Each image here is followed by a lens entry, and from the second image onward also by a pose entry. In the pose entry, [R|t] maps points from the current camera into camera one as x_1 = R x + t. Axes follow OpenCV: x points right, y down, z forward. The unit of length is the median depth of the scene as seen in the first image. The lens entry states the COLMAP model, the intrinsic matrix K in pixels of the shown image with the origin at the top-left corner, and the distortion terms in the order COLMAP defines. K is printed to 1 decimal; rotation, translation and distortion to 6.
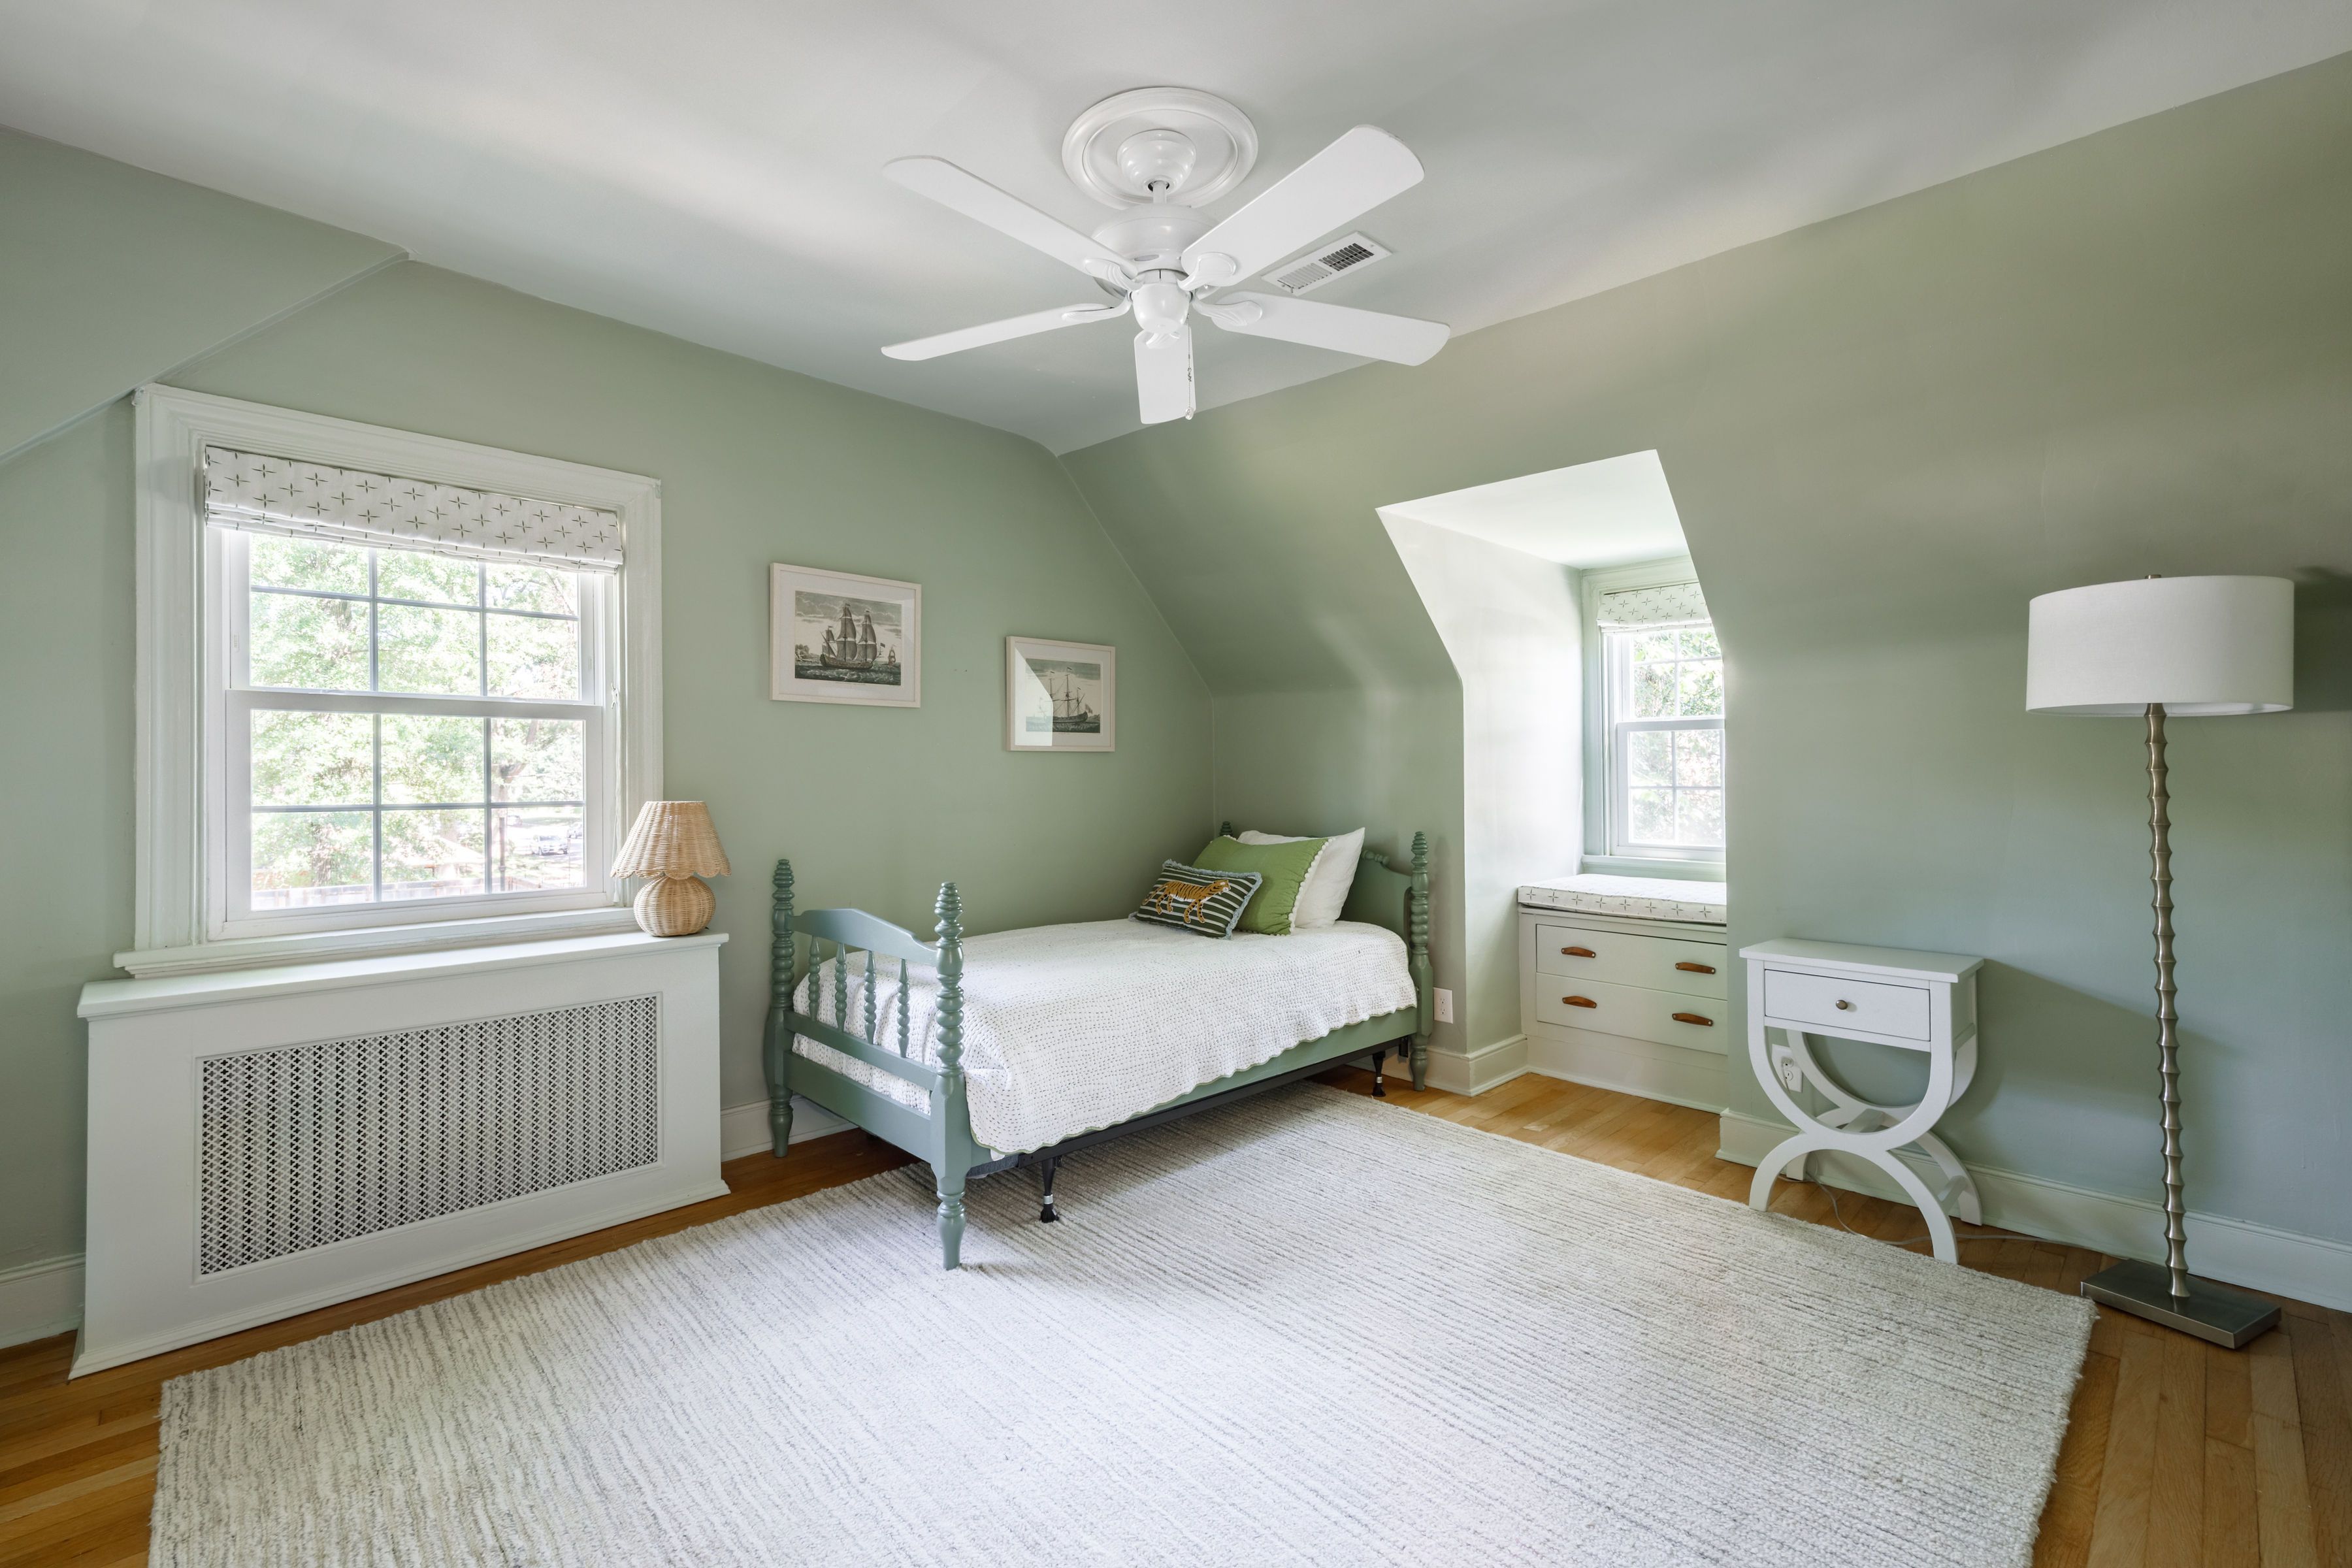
lens RADIAL K [[981.3, 0, 1183.4], [0, 981.3, 765.0], [0, 0, 1]] dist [0.000327, 0.000139]
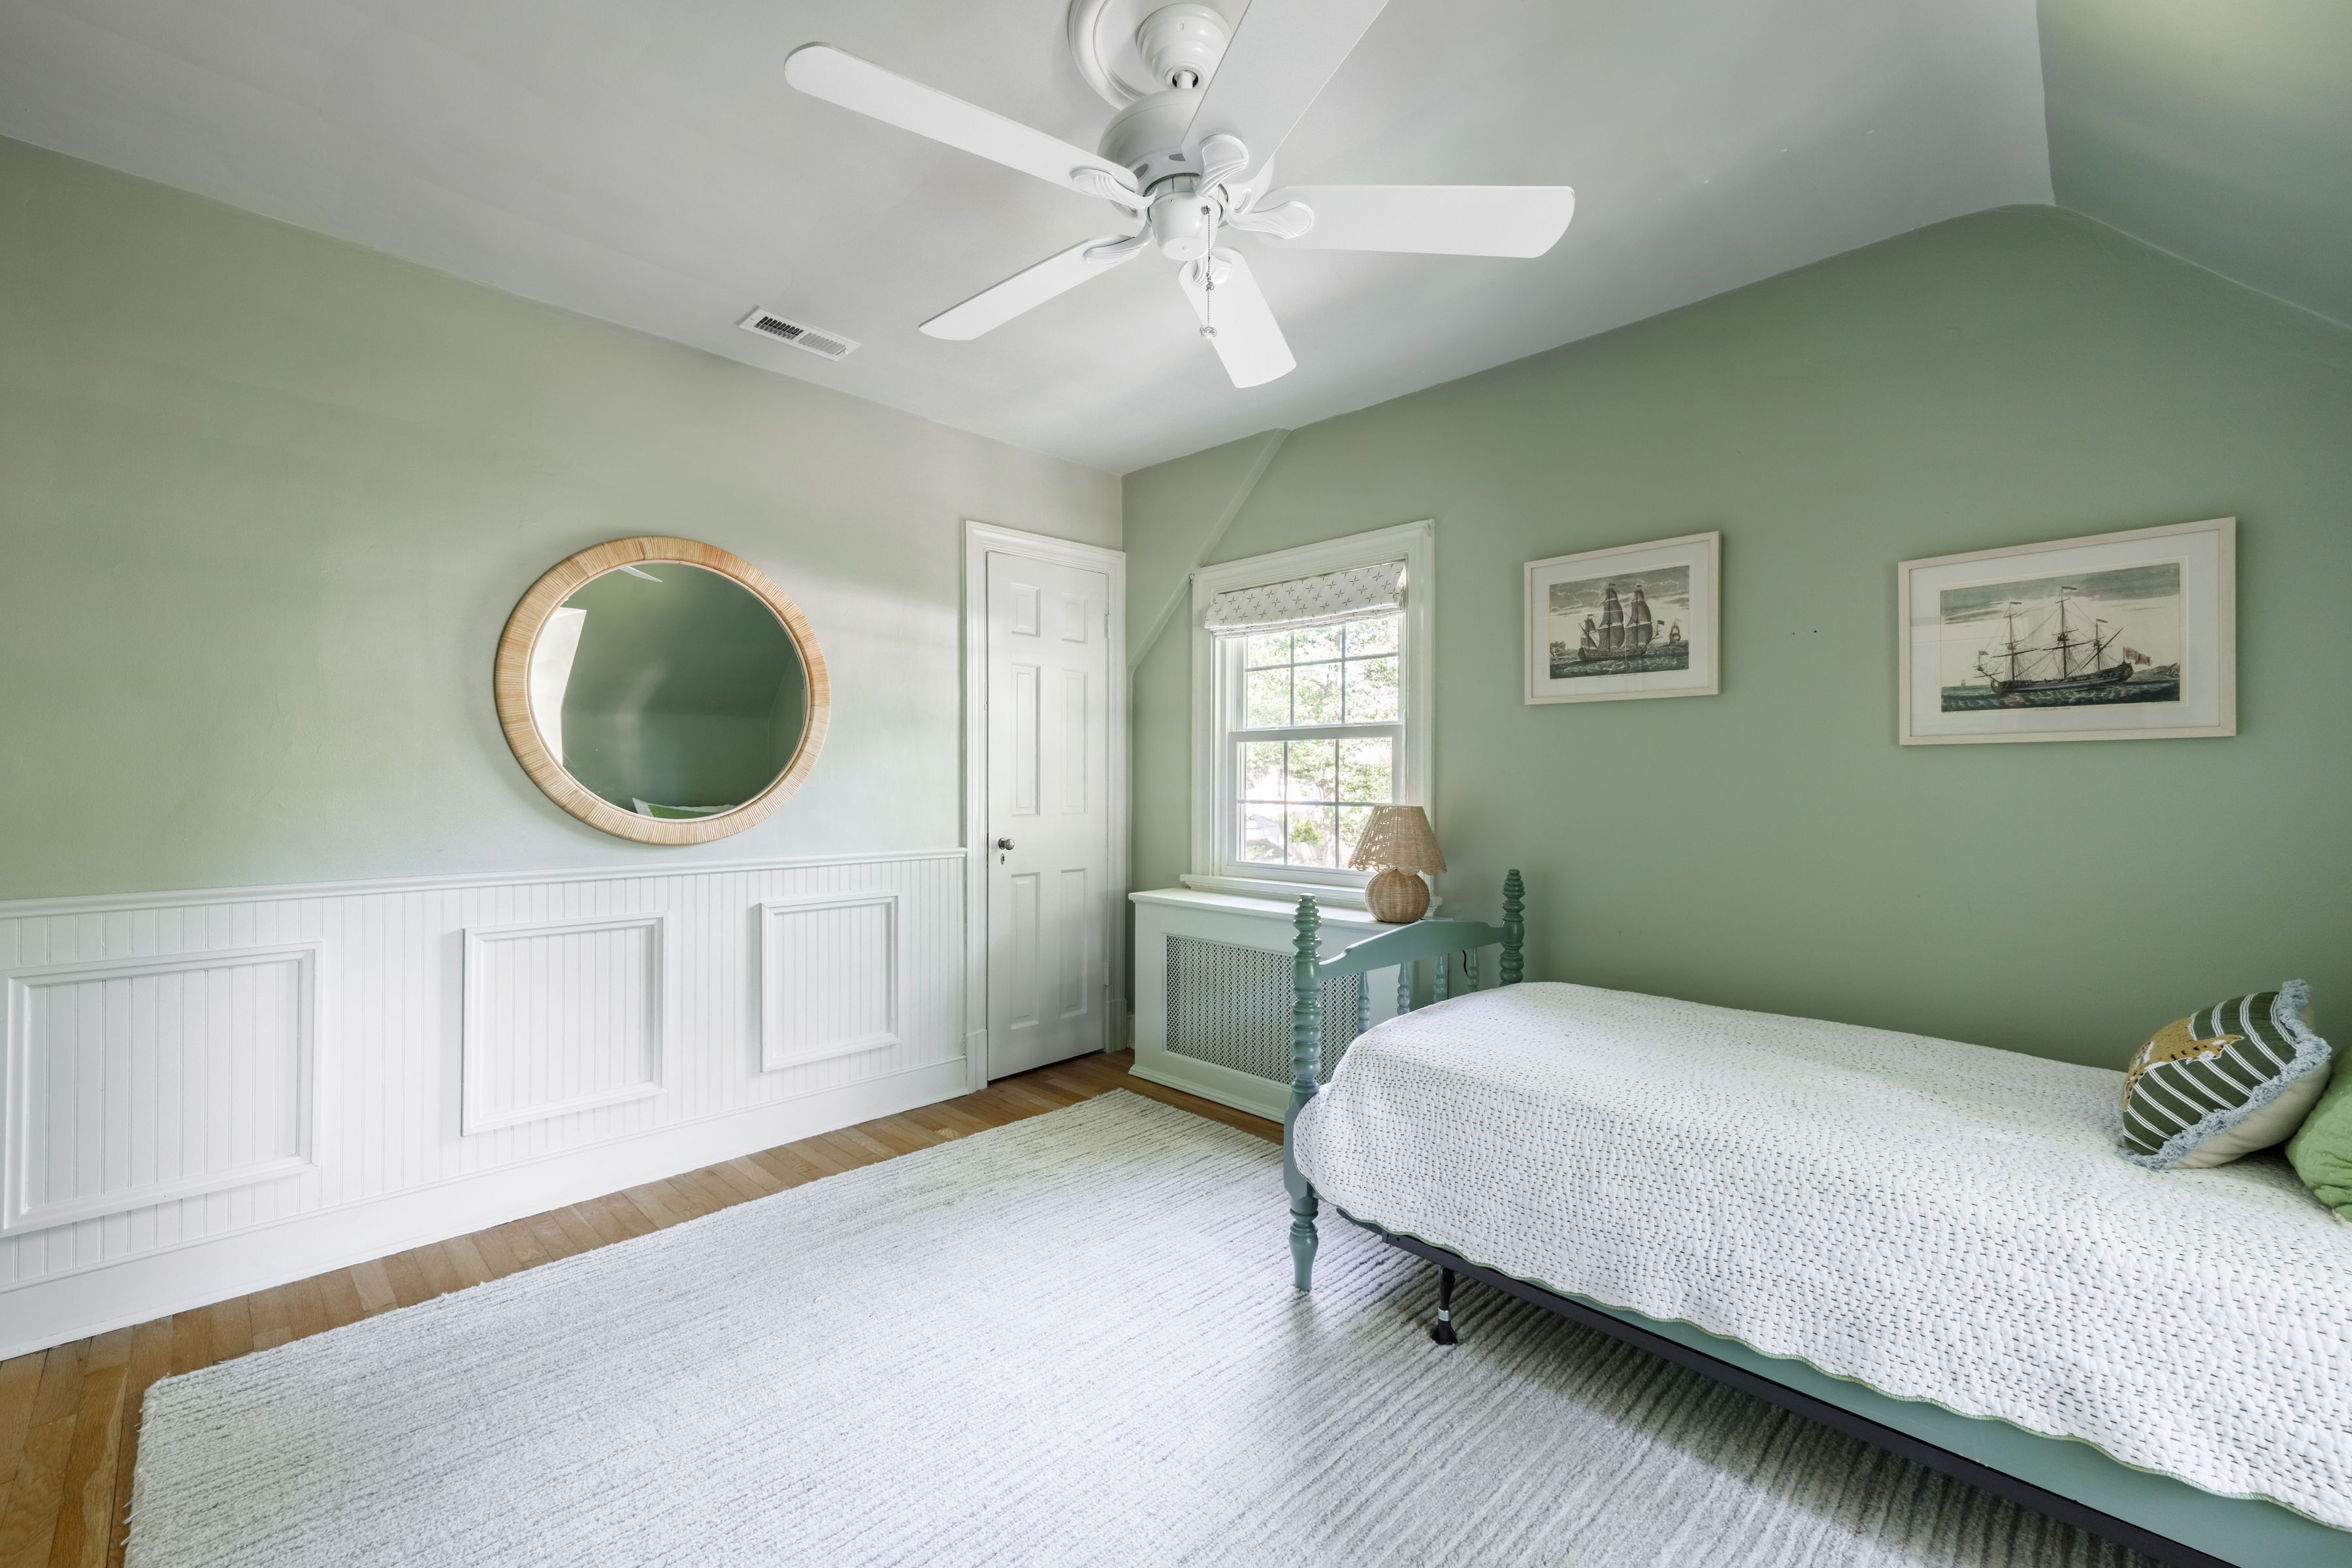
lens RADIAL K [[981.3, 0, 1183.5], [0, 981.3, 783.6], [0, 0, 1]] dist [0.000327, 0.000139]
pose [[0.010131, 0.006339, -0.999929, 0.536062], [0.008890, 0.999940, 0.006429, 0.002371], [0.999909, -0.008955, 0.010074, 0.638488]]
